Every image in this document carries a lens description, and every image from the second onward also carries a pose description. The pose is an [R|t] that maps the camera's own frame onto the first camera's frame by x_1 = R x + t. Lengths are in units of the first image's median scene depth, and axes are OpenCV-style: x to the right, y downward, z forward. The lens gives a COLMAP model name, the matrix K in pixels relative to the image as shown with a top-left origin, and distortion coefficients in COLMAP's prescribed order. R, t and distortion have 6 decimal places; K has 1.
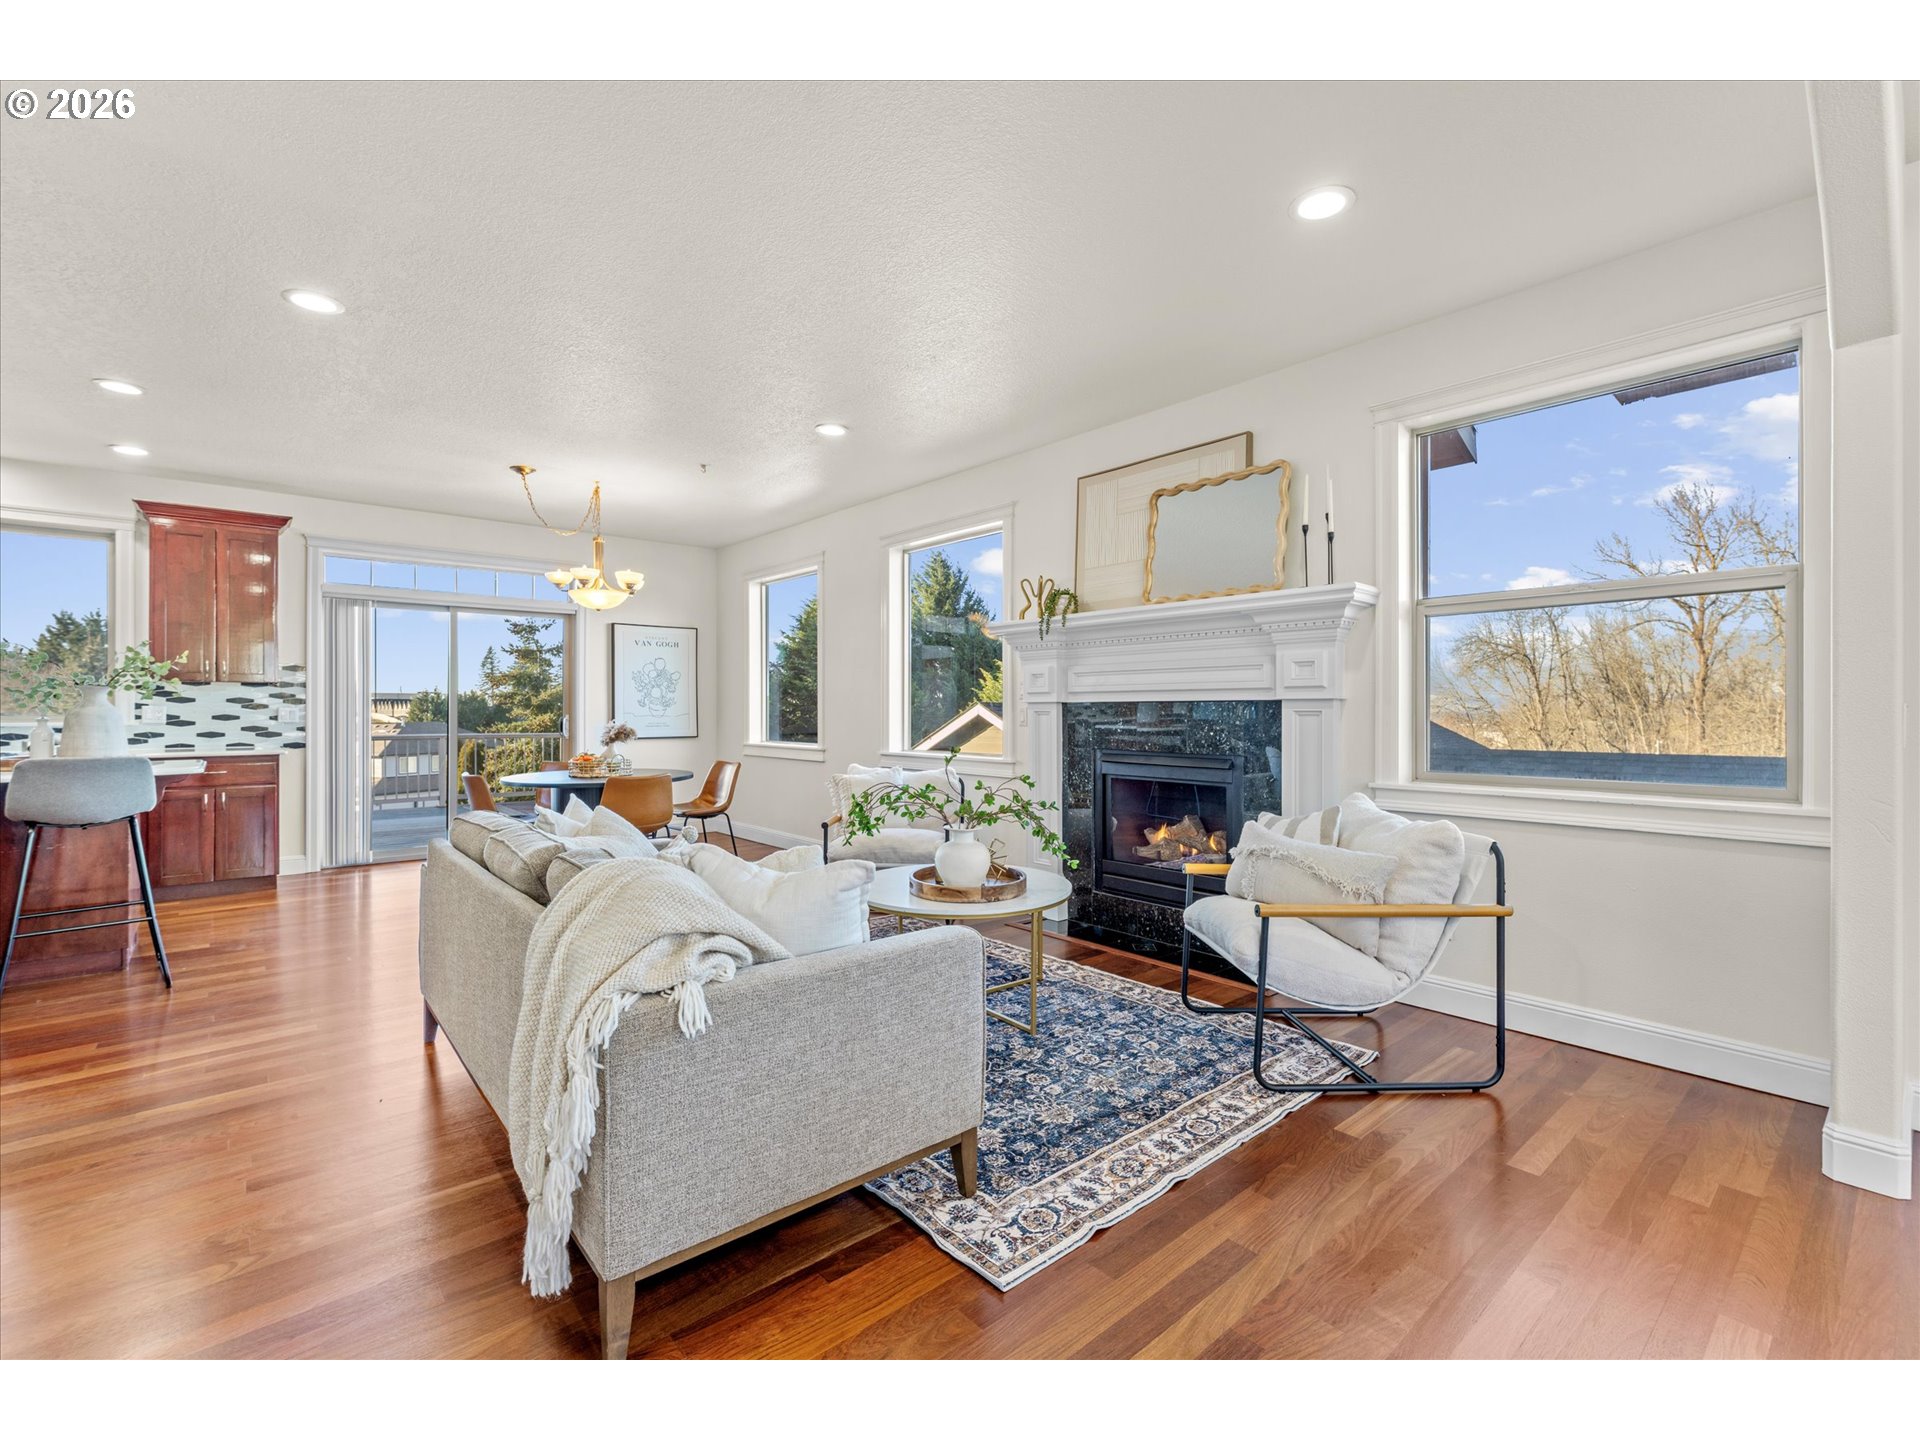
lens RADIAL K [[859.7, 0, 958.0], [0, 859.7, 708.1], [0, 0, 1]] dist [0.012640, 0.000009]
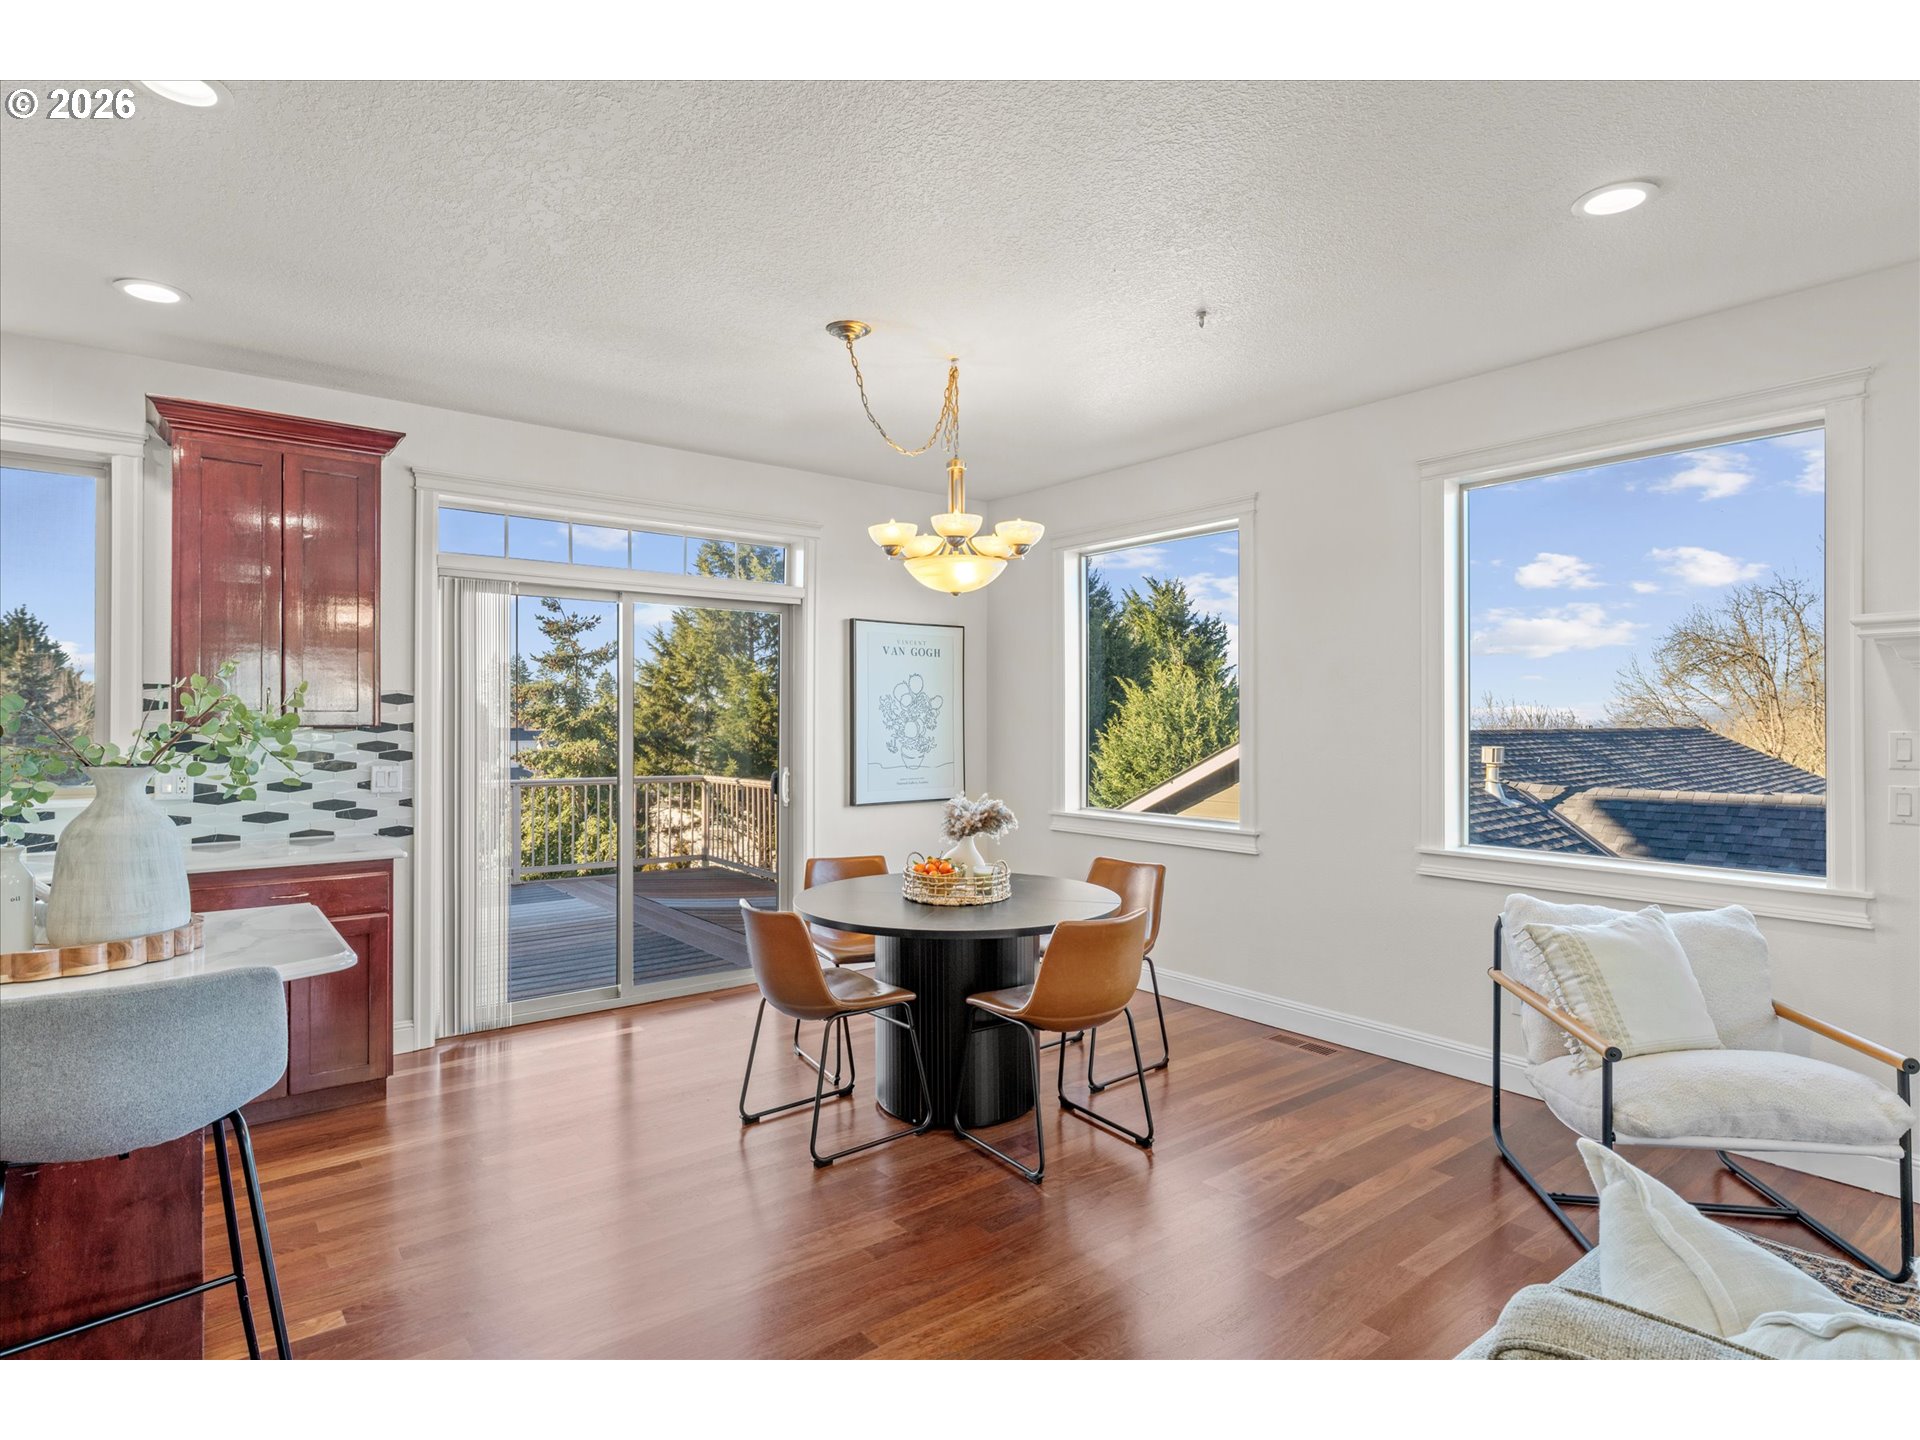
lens RADIAL K [[1019.0, 0, 960.0], [0, 1019.0, 720.0], [0, 0, 1]] dist [0.000601, 0.000954]
pose [[0.999356, 0.000350, -0.035890, -0.367165], [-0.000351, 1.000000, -0.000016, -0.031981], [0.035890, 0.000029, 0.999356, 0.334635]]
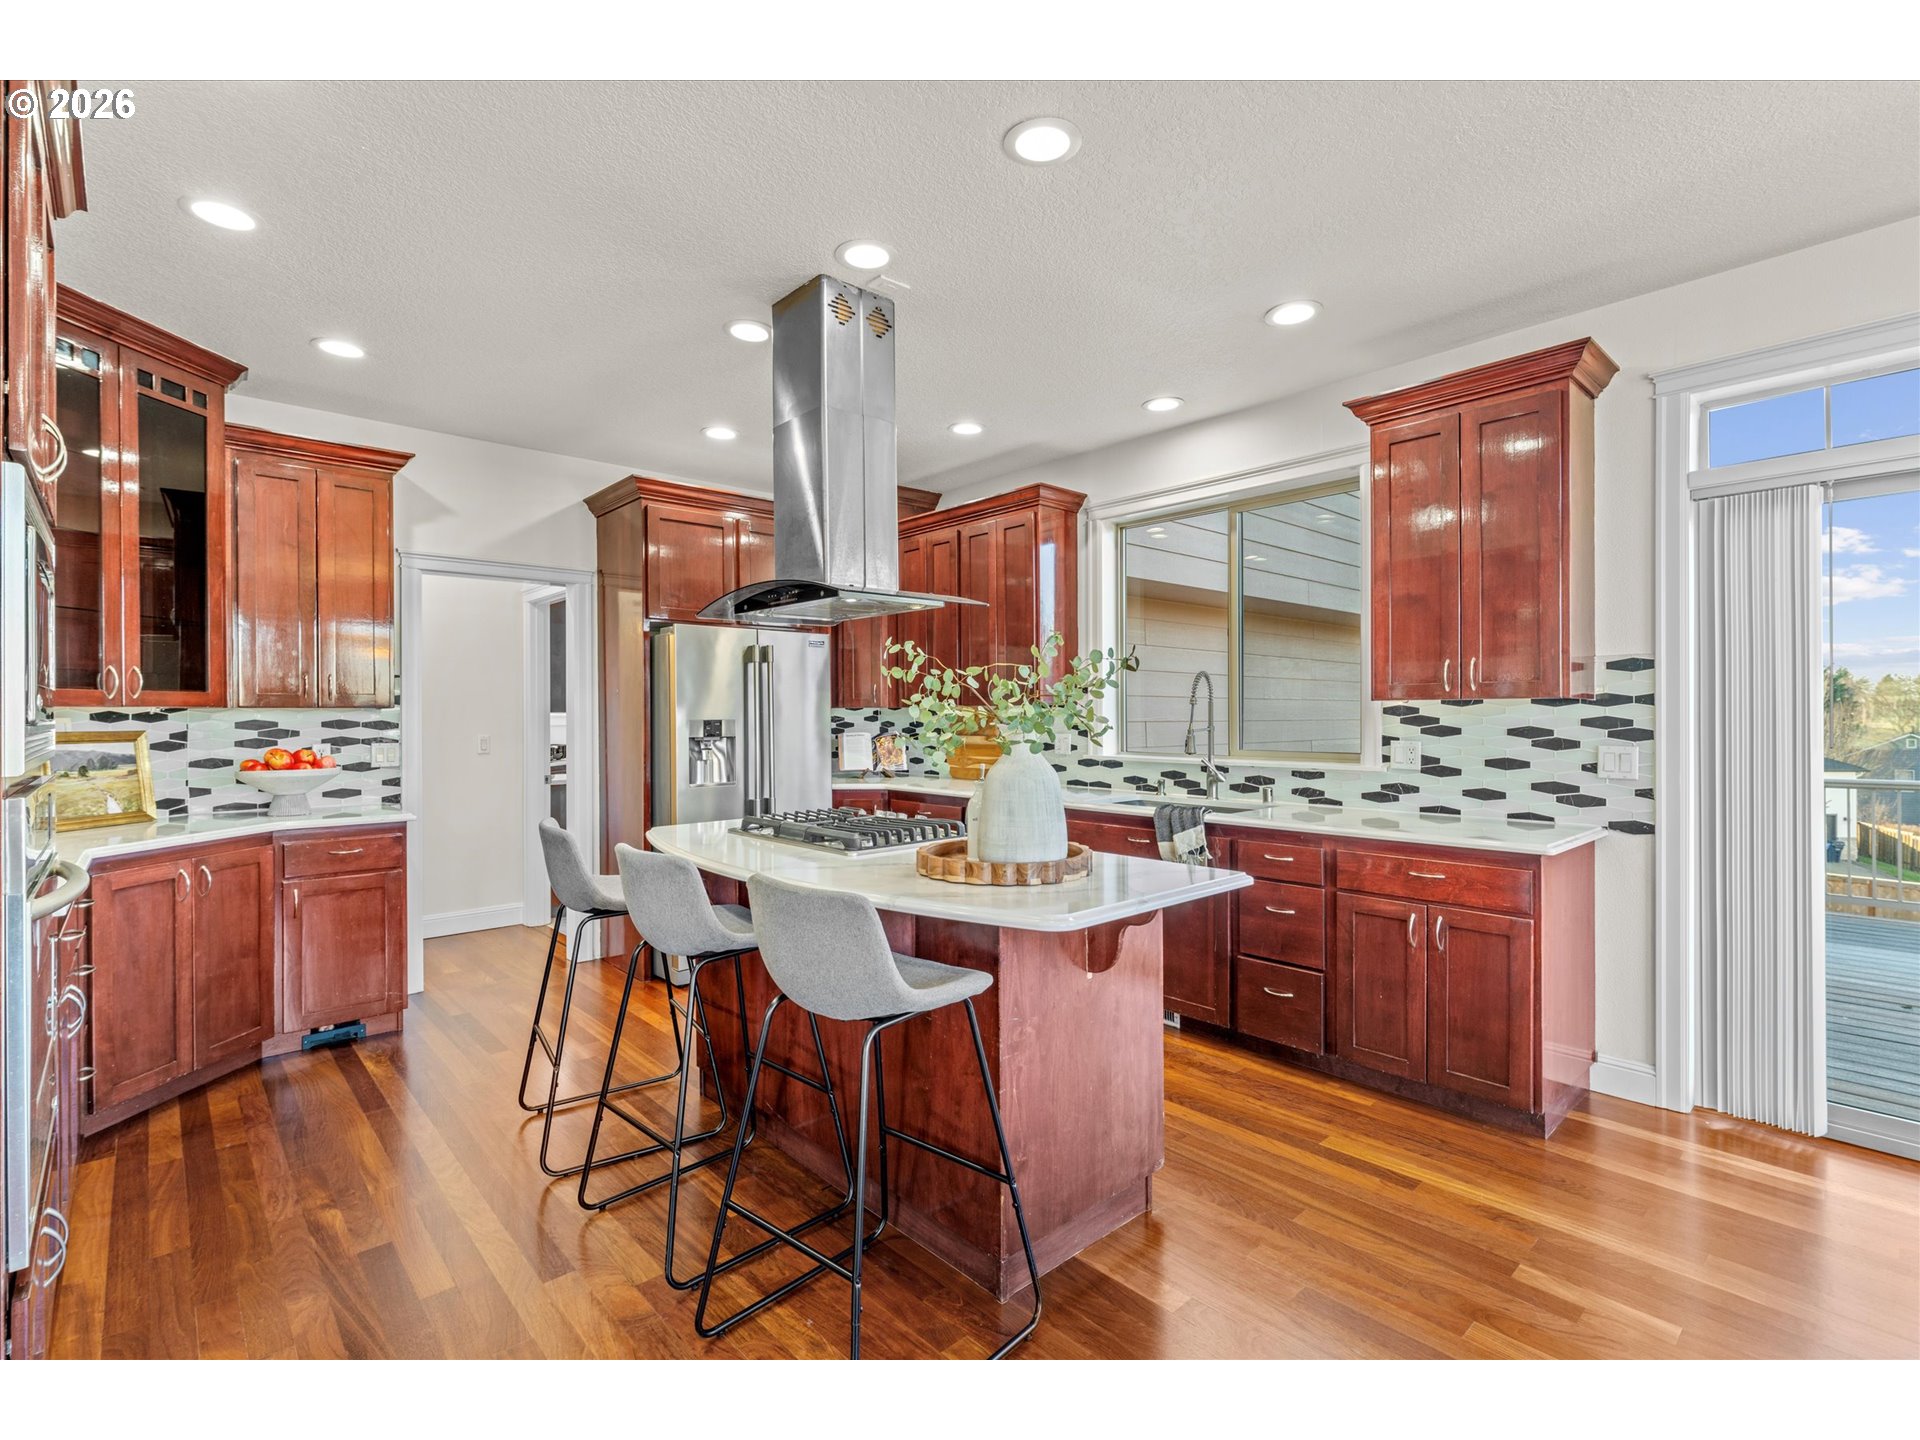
lens RADIAL K [[888.3, 0, 949.9], [0, 888.3, 715.4], [0, 0, 1]] dist [-0.001855, -0.000601]
pose [[0.023707, 0.000489, -0.999719, -0.293130], [0.006814, 0.999977, 0.000650, -0.021120], [0.999696, -0.006827, 0.023703, 0.621947]]
